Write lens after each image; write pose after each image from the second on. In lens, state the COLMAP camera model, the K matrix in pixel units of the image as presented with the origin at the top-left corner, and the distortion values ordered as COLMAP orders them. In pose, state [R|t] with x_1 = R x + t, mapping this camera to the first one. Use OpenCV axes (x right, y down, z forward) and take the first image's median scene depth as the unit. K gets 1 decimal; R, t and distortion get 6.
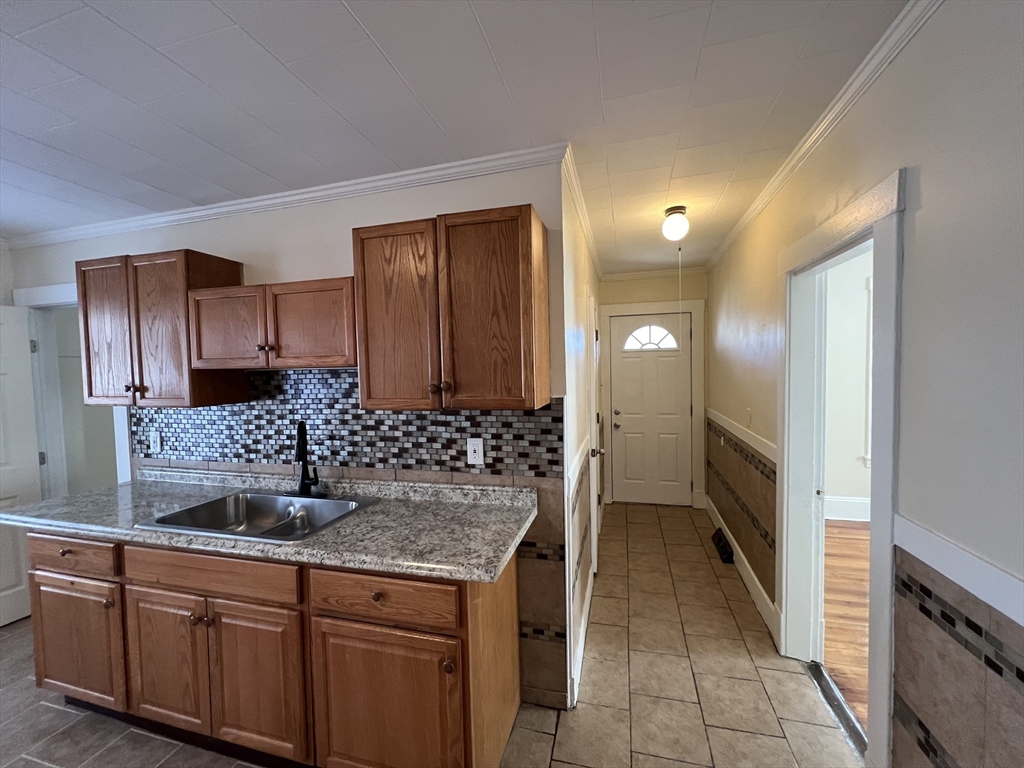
lens RADIAL K [[409.9, 0, 510.7], [0, 409.9, 384.4], [0, 0, 1]] dist [-0.001803, 0.000158]
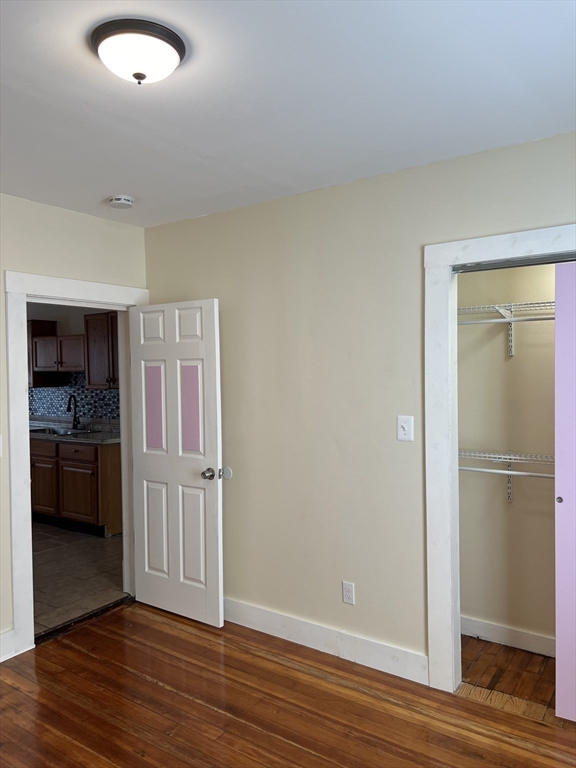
lens RADIAL K [[571.4, 0, 286.6], [0, 571.4, 389.7], [0, 0, 1]] dist [0.056314, -0.063033]
pose [[0.944633, 0.022990, -0.327323, 1.622748], [-0.023995, 0.999712, 0.000971, 0.029357], [0.327251, 0.006937, 0.944912, -1.590341]]
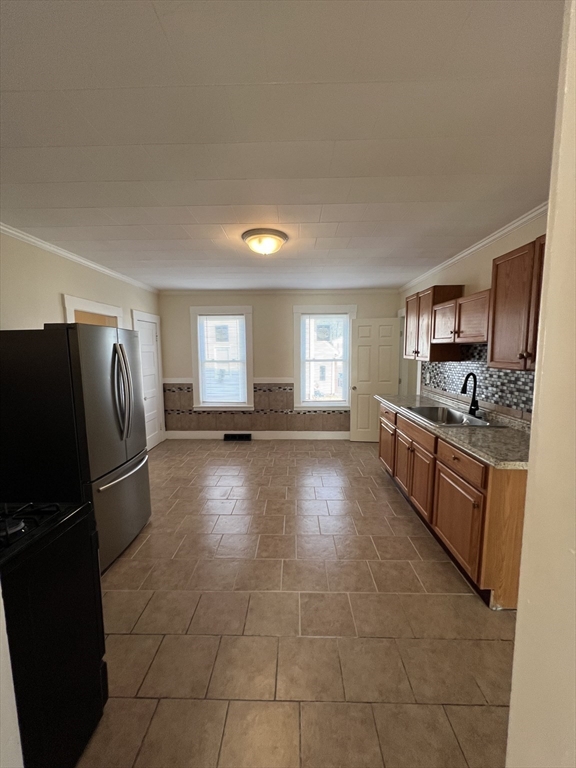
lens RADIAL K [[305.9, 0, 288.3], [0, 305.9, 383.3], [0, 0, 1]] dist [-0.002781, 0.000607]
pose [[0.247923, 0.126876, -0.960436, 0.577255], [-0.039481, 0.991887, 0.120839, 0.005267], [0.967975, 0.007960, 0.250921, -0.110561]]
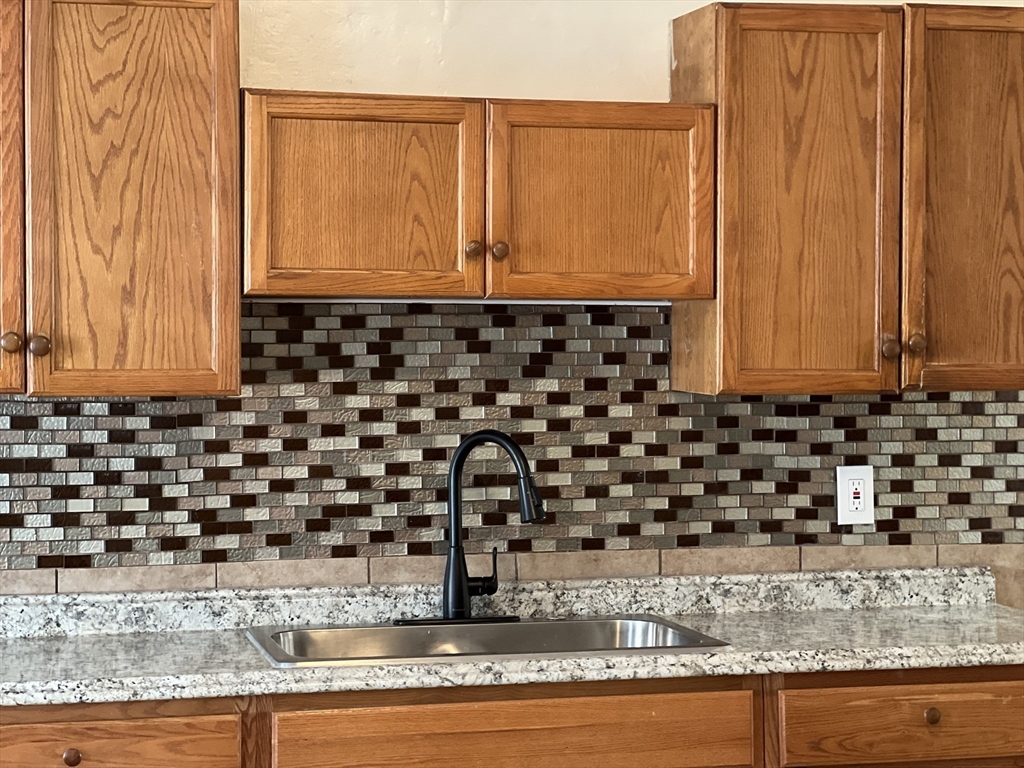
lens RADIAL K [[2302.9, 0, 511.5], [0, 2302.9, 382.6], [0, 0, 1]] dist [0.191024, 0.000000]
pose [[0.876318, 0.010817, 0.481611, -1.578829], [-0.000624, 0.999773, -0.021318, 0.090400], [-0.481732, 0.018381, 0.876126, -1.004719]]
